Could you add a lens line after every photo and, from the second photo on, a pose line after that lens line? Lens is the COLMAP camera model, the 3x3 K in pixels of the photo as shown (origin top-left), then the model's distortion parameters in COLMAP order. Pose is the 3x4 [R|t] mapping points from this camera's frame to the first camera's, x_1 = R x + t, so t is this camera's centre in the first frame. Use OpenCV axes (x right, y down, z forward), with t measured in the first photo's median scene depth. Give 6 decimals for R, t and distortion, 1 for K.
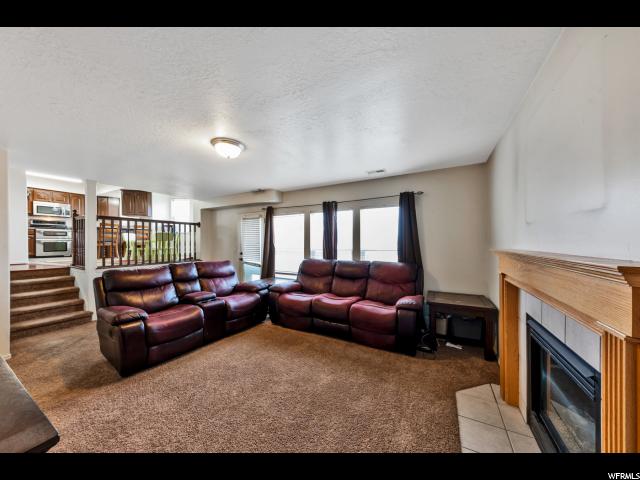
lens RADIAL K [[222.5, 0, 324.3], [0, 222.5, 242.6], [0, 0, 1]] dist [-0.001749, -0.001202]
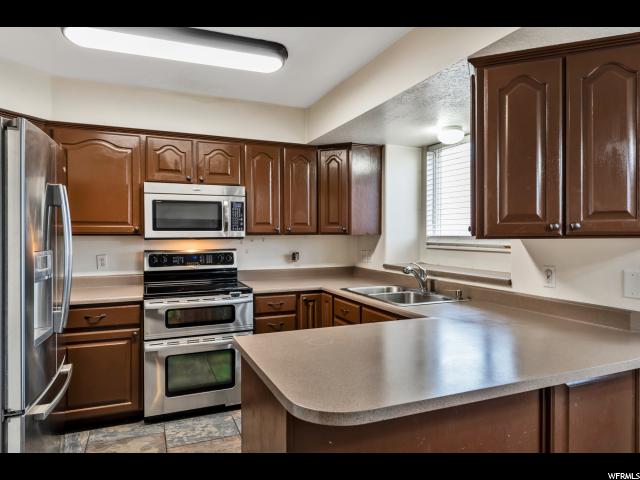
lens RADIAL K [[414.6, 0, 320.6], [0, 414.6, 238.4], [0, 0, 1]] dist [0.033025, 0.003021]
pose [[0.773712, 0.005937, -0.633510, -0.843104], [-0.002350, 0.999976, 0.006501, -0.126206], [0.633533, -0.003541, 0.773708, 0.743973]]
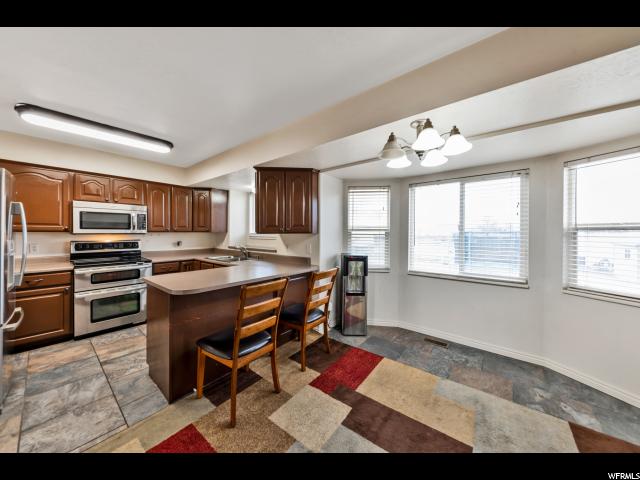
lens RADIAL K [[222.5, 0, 323.9], [0, 222.5, 232.8], [0, 0, 1]] dist [-0.001749, -0.001202]
pose [[0.983709, 0.003756, -0.179728, -0.747943], [-0.004742, 0.999976, -0.005055, -0.124538], [0.179705, 0.005825, 0.983703, 0.653281]]
